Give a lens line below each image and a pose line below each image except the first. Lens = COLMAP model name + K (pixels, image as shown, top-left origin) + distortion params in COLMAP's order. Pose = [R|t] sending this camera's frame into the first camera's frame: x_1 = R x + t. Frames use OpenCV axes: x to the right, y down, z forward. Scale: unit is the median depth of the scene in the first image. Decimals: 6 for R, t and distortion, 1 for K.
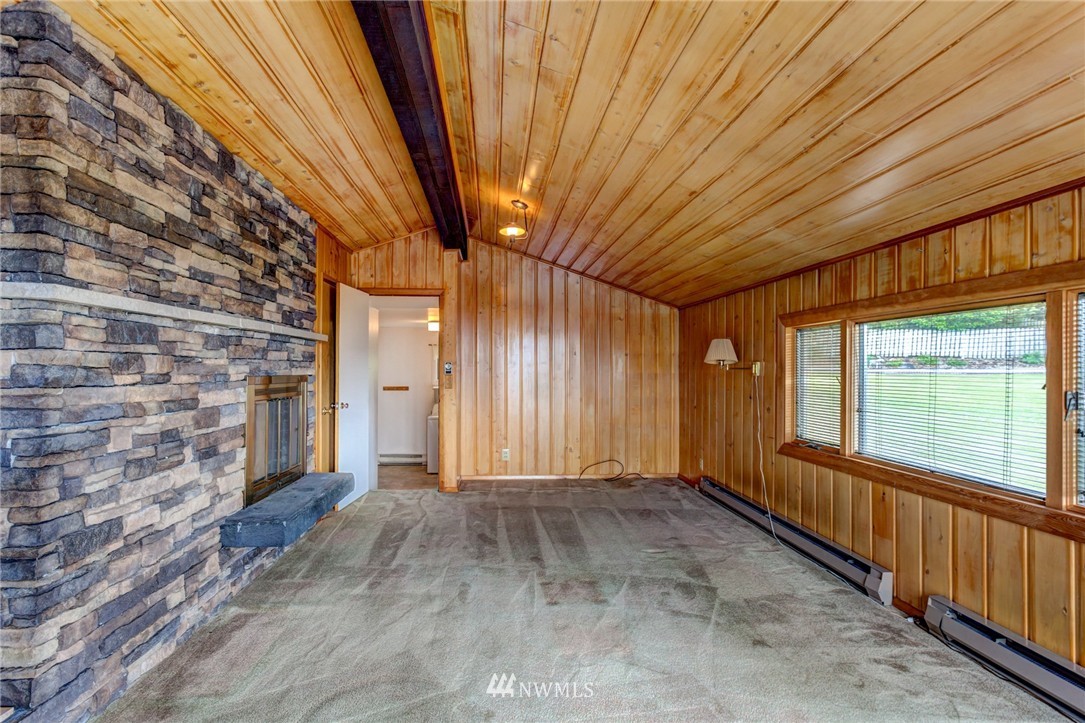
lens RADIAL K [[534.2, 0, 523.0], [0, 534.2, 363.2], [0, 0, 1]] dist [-0.004848, 0.008223]
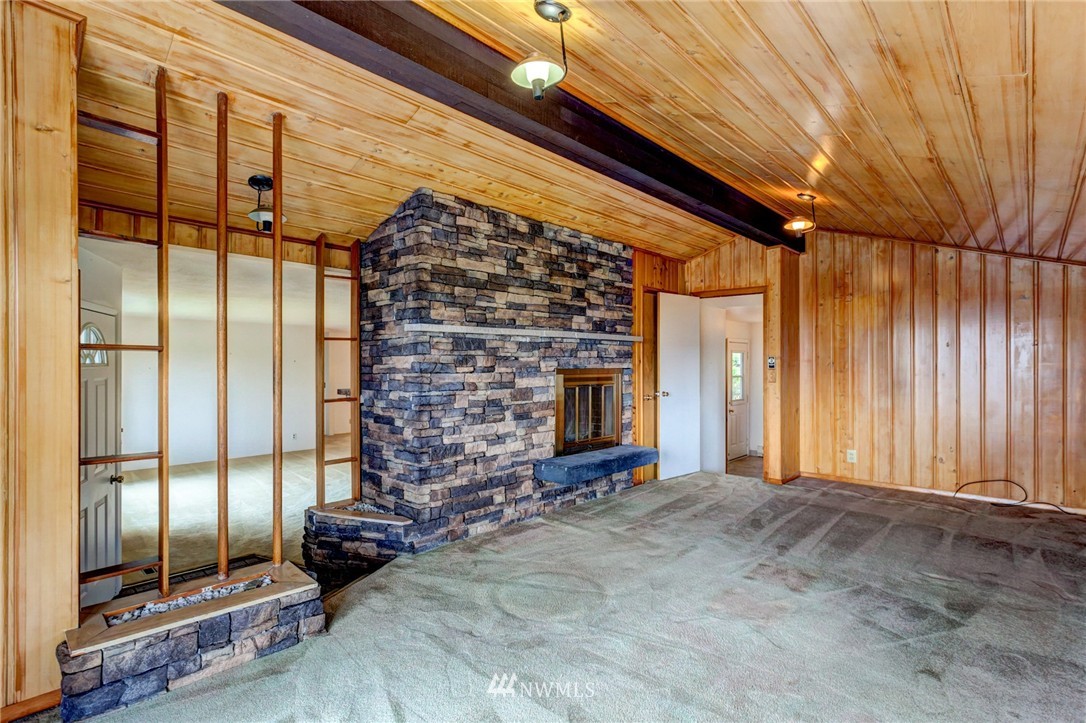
lens RADIAL K [[534.6, 0, 532.4], [0, 534.6, 362.3], [0, 0, 1]] dist [-0.004848, 0.008223]
pose [[0.690567, -0.000444, -0.723268, 0.567683], [0.008239, 0.999940, 0.007252, -0.005102], [0.723221, -0.010967, 0.690529, -0.080598]]
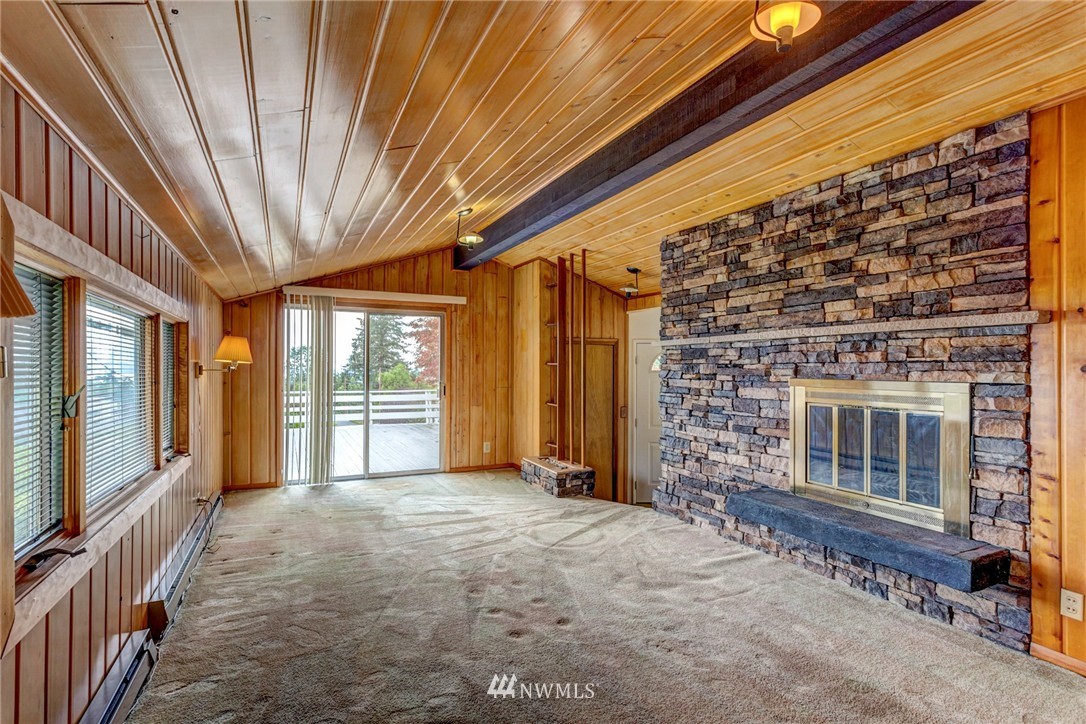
lens RADIAL K [[534.6, 0, 540.8], [0, 534.6, 370.1], [0, 0, 1]] dist [-0.004848, 0.008223]
pose [[-0.922475, -0.005867, -0.386012, 0.465239], [-0.001752, 0.999938, -0.011012, 0.022204], [0.386053, -0.009482, -0.922428, 2.046669]]
